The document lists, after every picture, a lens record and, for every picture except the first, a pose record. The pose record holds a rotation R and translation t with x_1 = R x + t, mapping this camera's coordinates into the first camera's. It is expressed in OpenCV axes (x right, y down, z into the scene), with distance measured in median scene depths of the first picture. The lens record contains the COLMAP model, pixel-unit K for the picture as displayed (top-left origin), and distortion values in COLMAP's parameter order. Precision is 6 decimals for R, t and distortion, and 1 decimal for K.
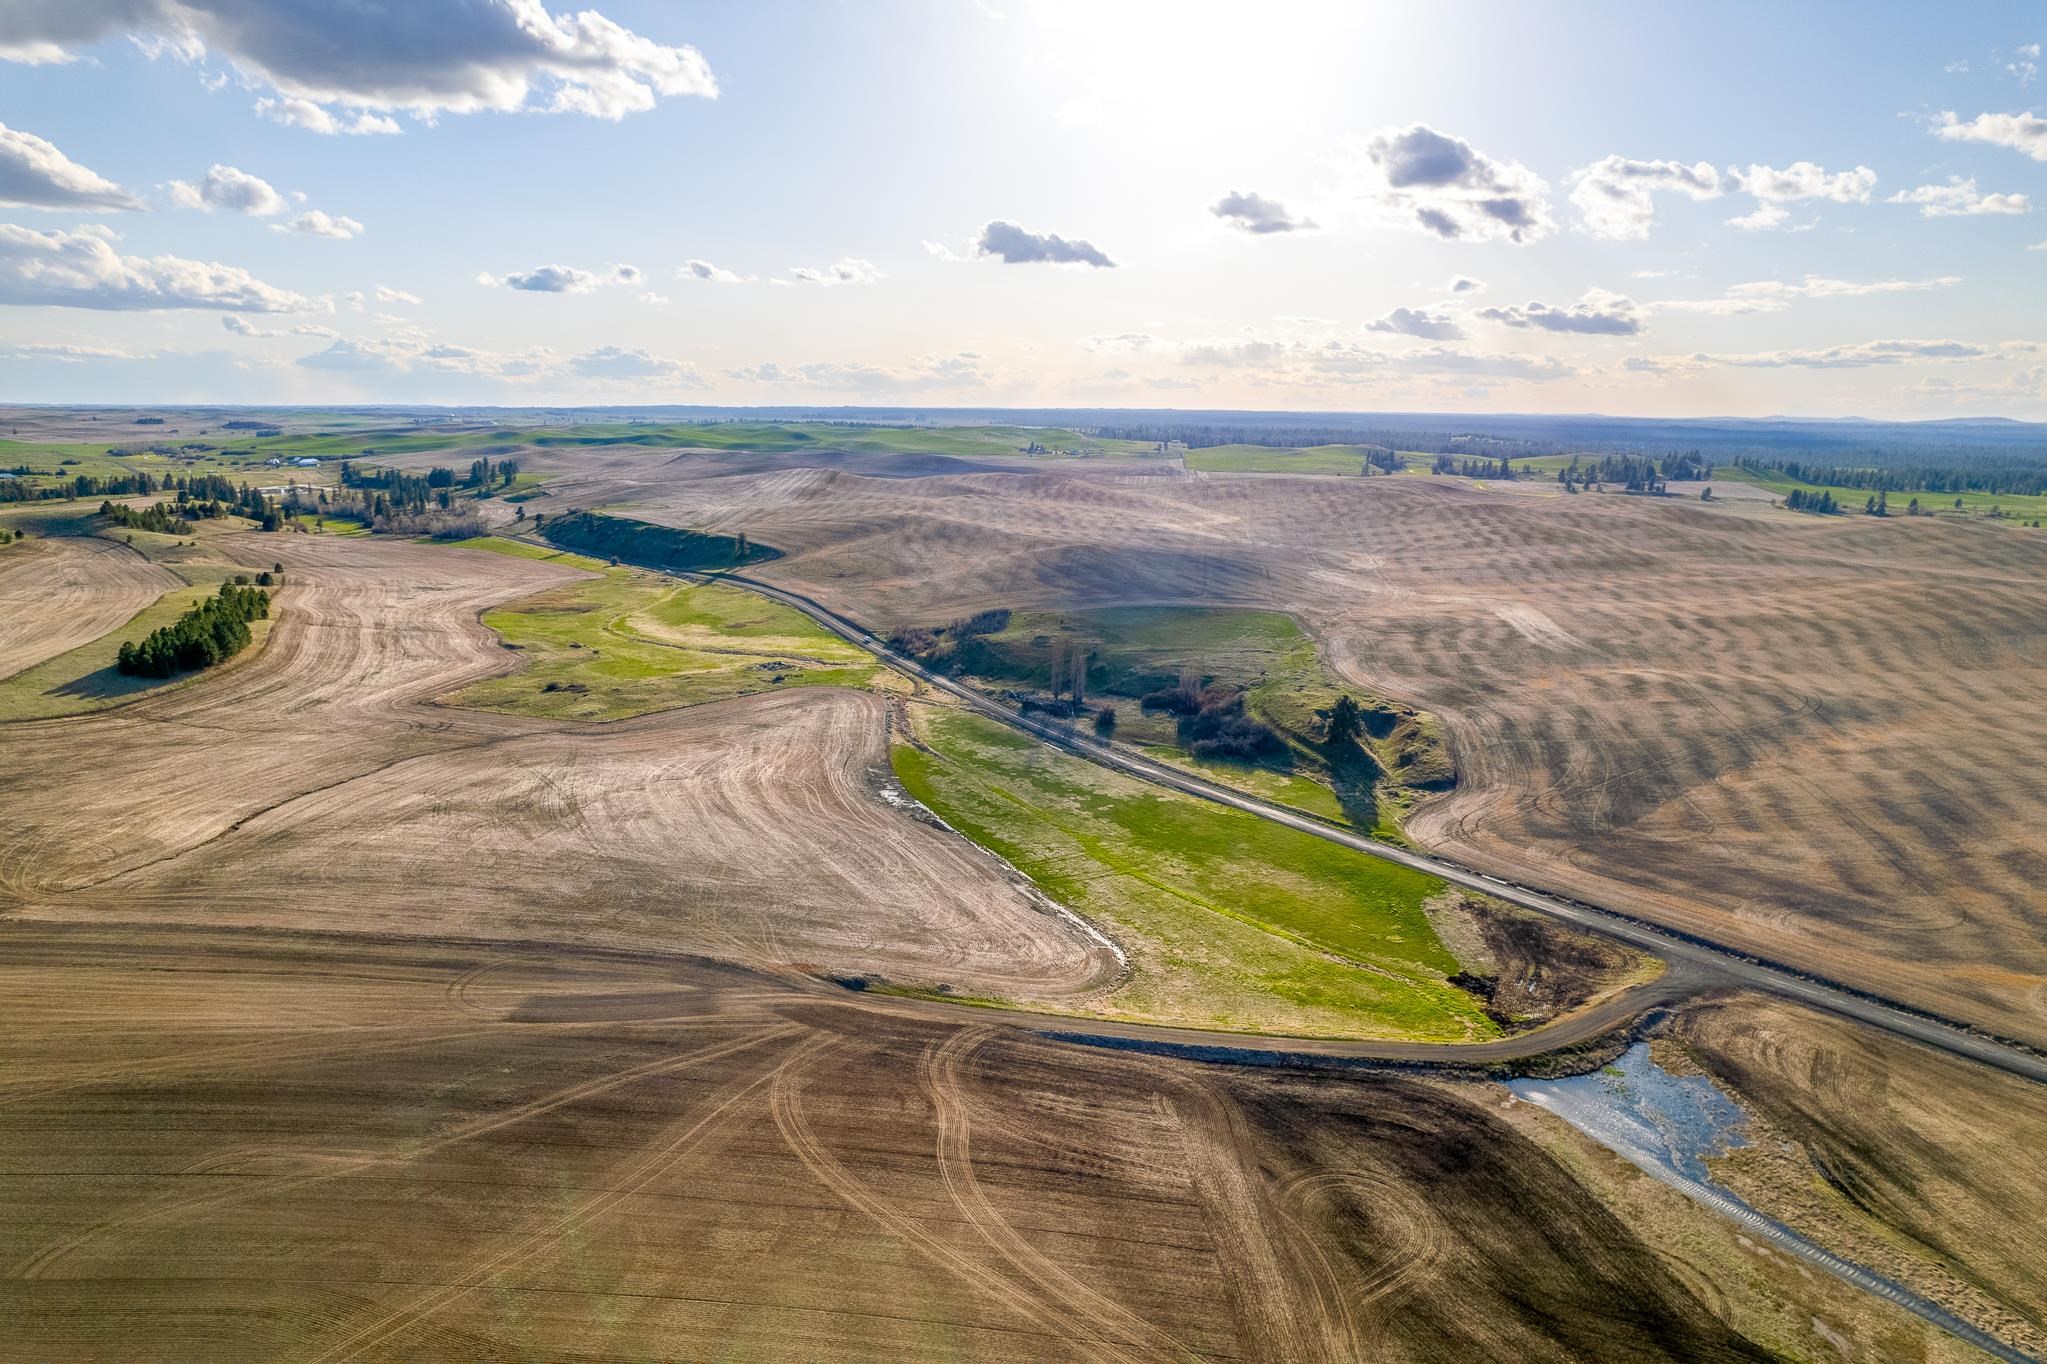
lens RADIAL K [[1305.9, 0, 1017.9], [0, 1305.9, 682.9], [0, 0, 1]] dist [-0.074653, 0.064670]
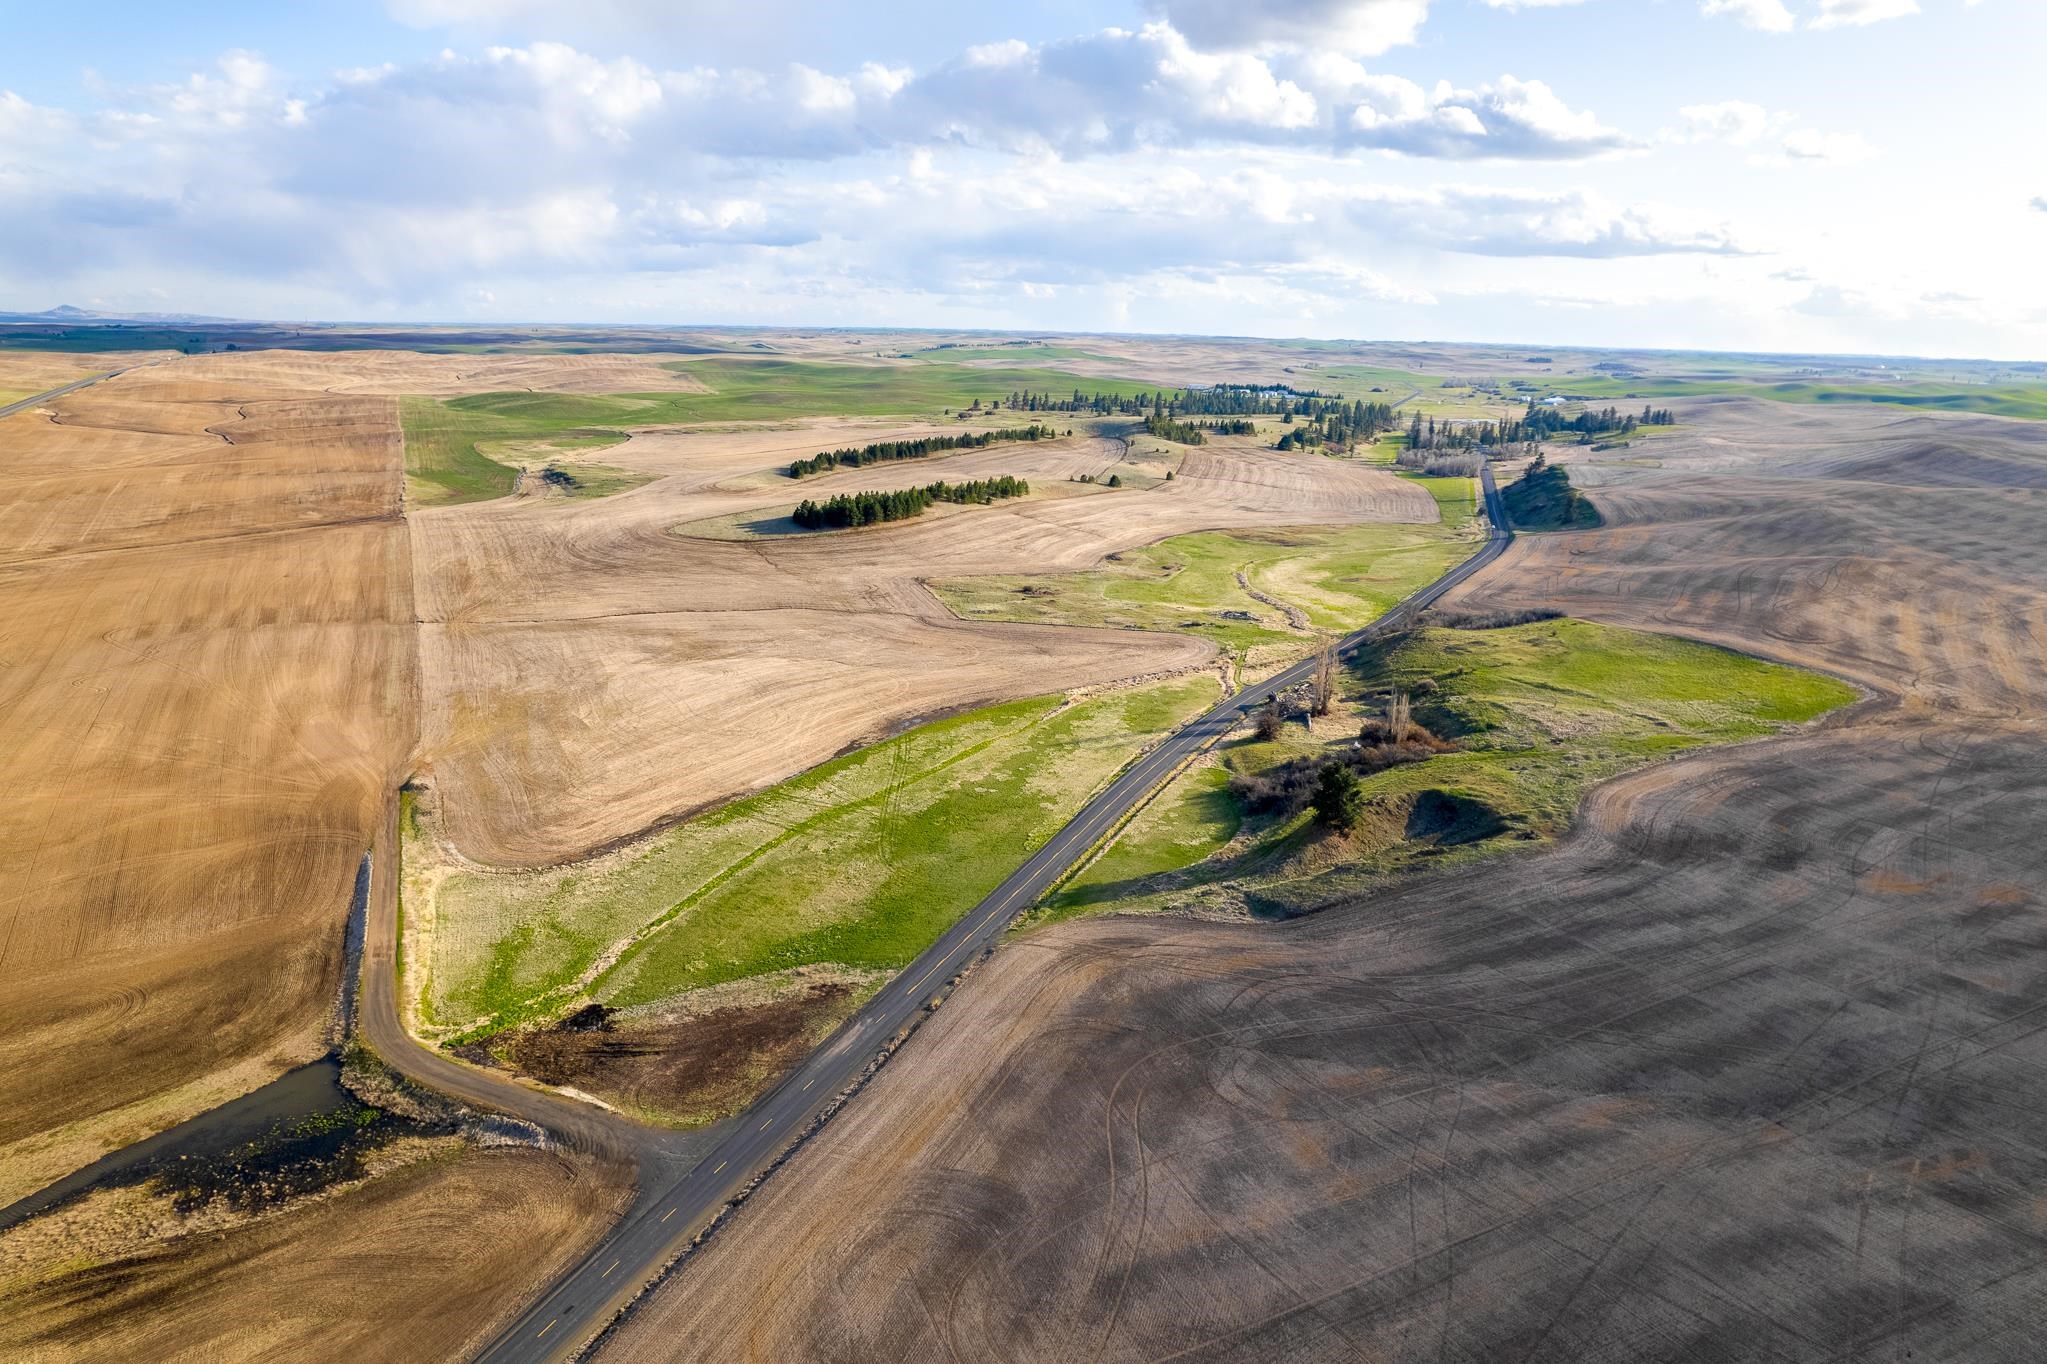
lens RADIAL K [[1305.9, 0, 1017.9], [0, 1305.9, 682.9], [0, 0, 1]] dist [-0.074653, 0.064670]
pose [[0.524619, 0.225702, -0.820874, 0.677138], [-0.192563, 0.970687, 0.143827, -0.092044], [0.829274, 0.082615, 0.552703, 0.444296]]
